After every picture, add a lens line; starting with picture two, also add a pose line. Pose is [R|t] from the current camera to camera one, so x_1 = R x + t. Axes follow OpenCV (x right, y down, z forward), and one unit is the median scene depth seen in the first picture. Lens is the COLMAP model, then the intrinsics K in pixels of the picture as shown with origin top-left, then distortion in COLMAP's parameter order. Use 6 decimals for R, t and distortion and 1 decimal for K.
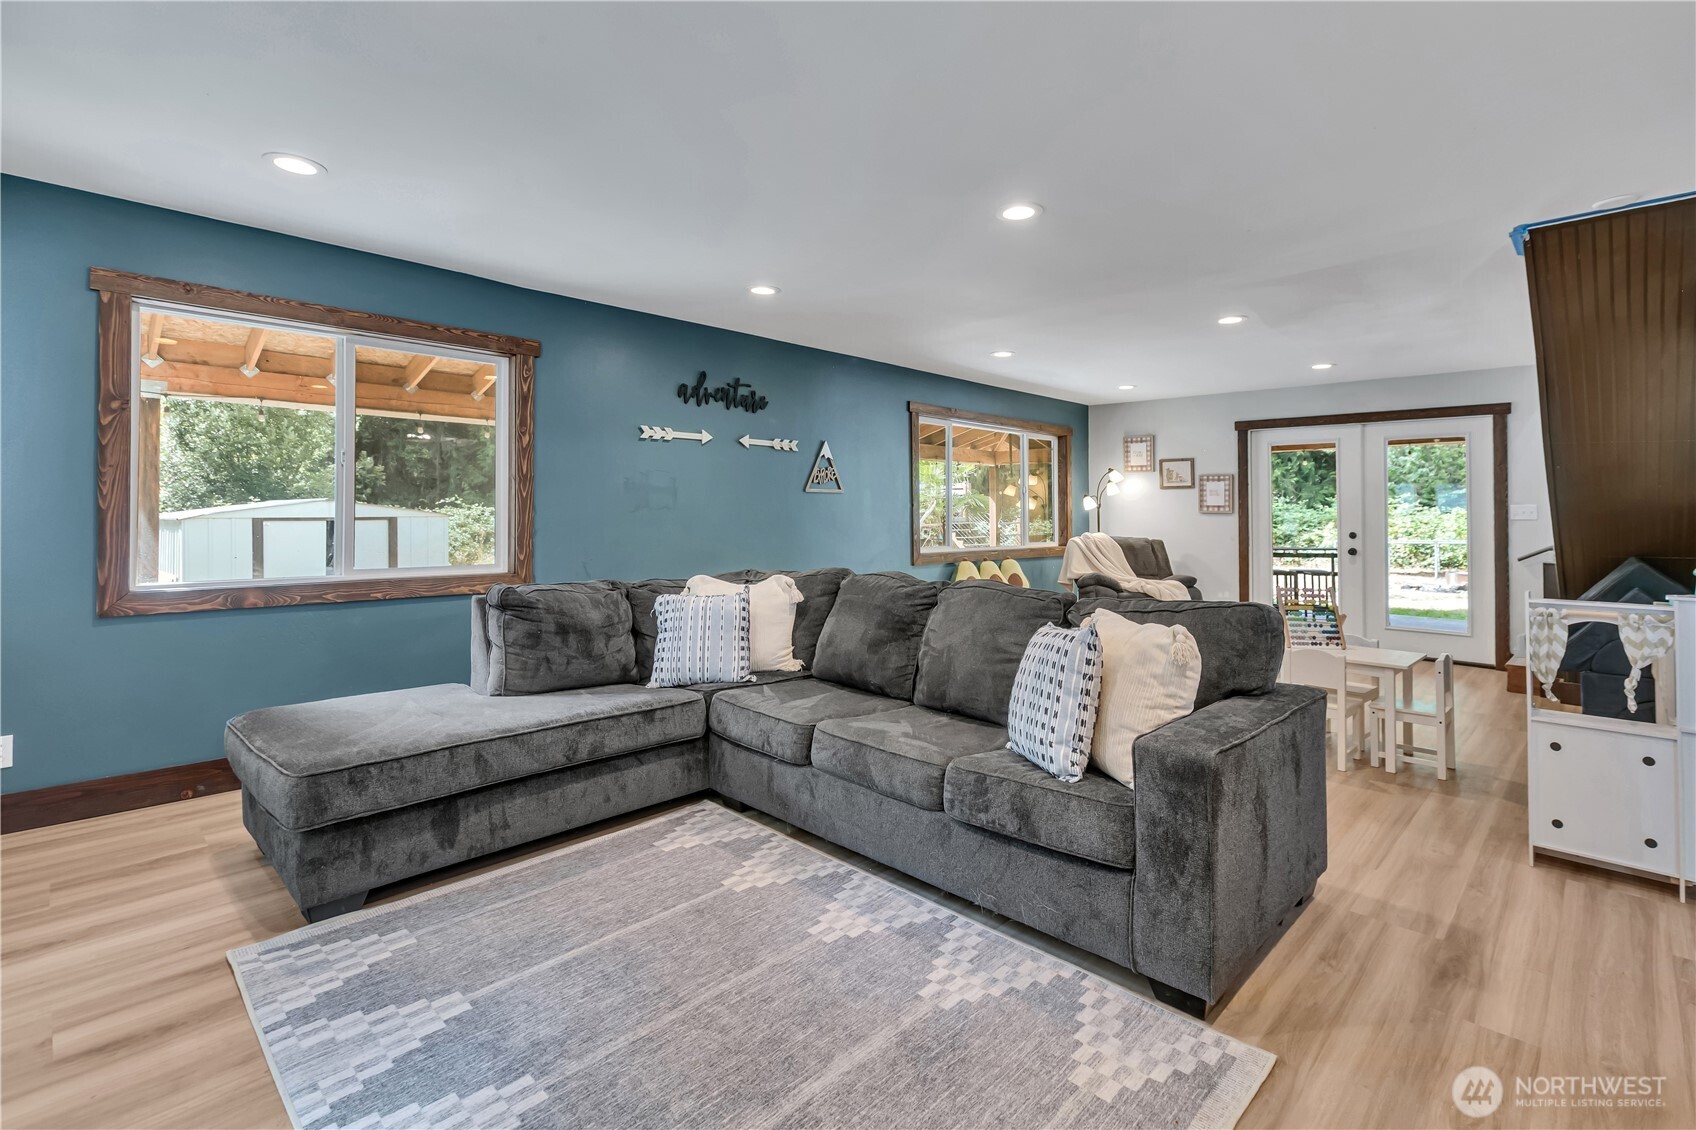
lens RADIAL K [[776.7, 0, 859.8], [0, 776.7, 497.3], [0, 0, 1]] dist [0.004571, -0.003339]
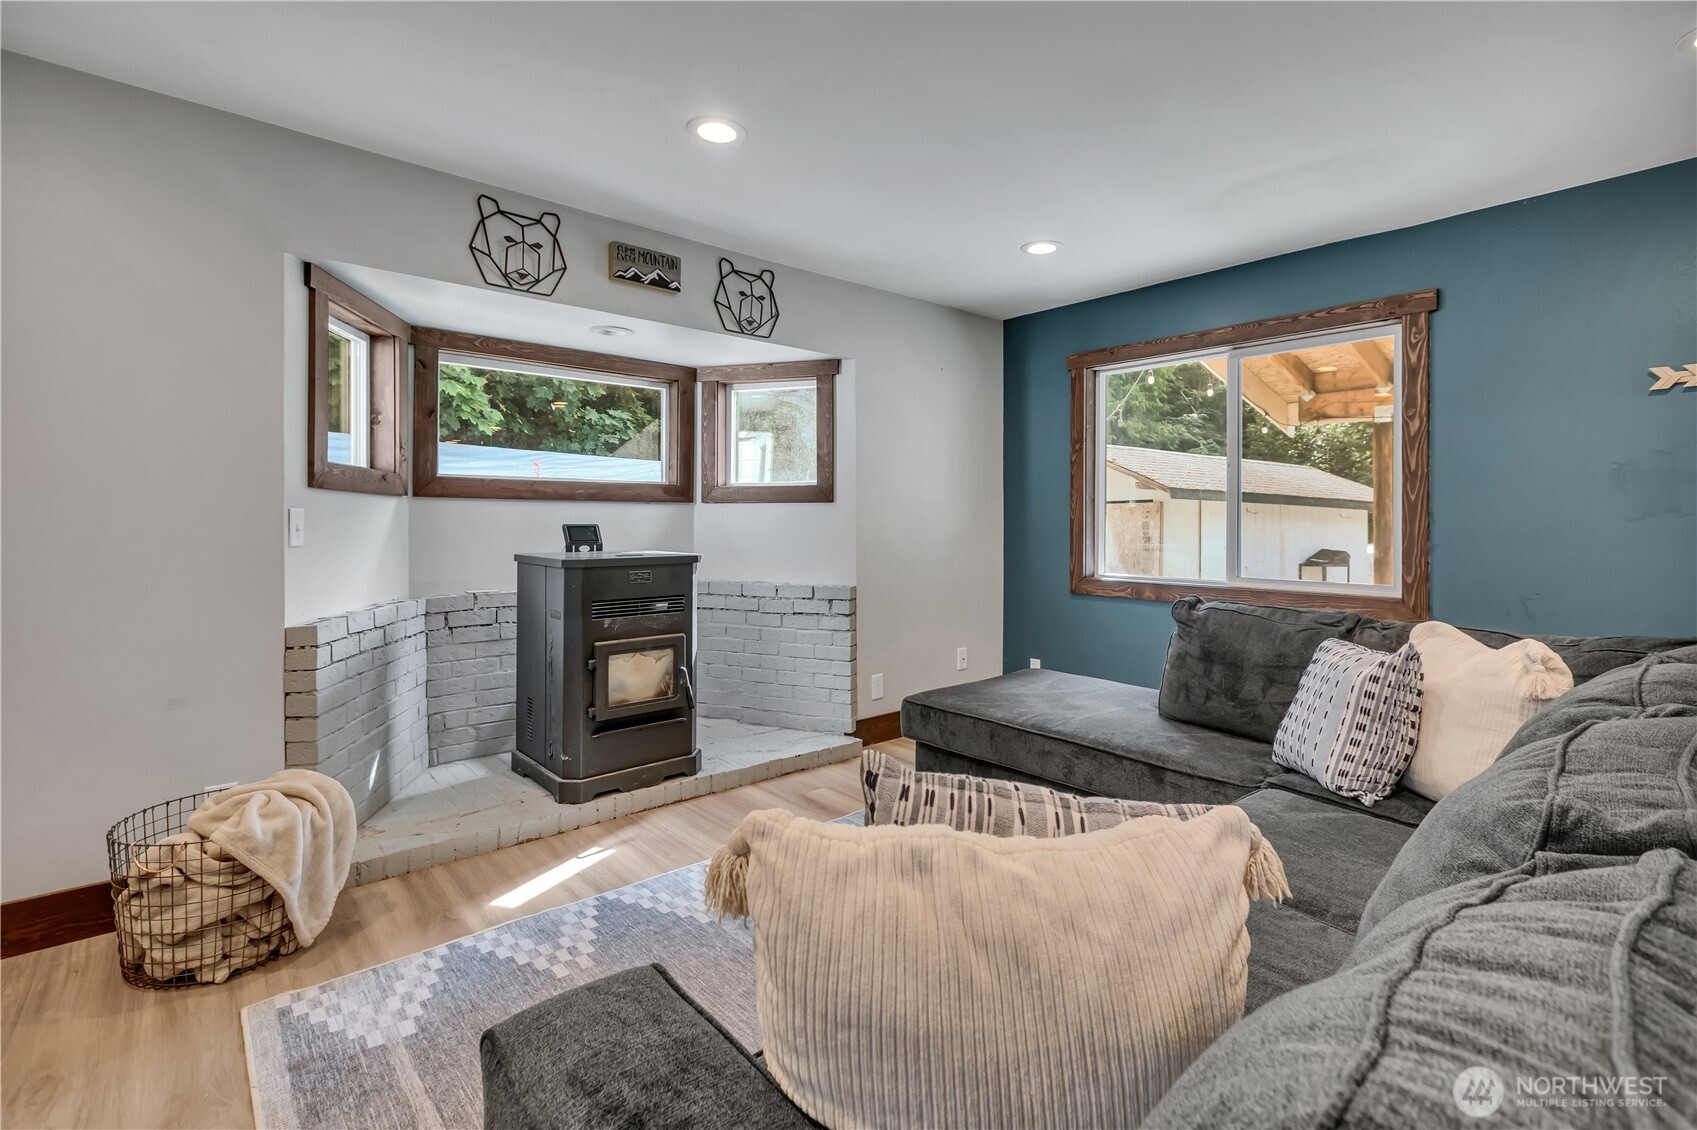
lens RADIAL K [[777.2, 0, 853.6], [0, 777.2, 523.0], [0, 0, 1]] dist [0.004571, -0.003339]
pose [[-0.092531, -0.001586, -0.995708, 0.493407], [0.016955, 0.999851, -0.003168, 0.018849], [0.995565, -0.017175, -0.092491, 0.680999]]
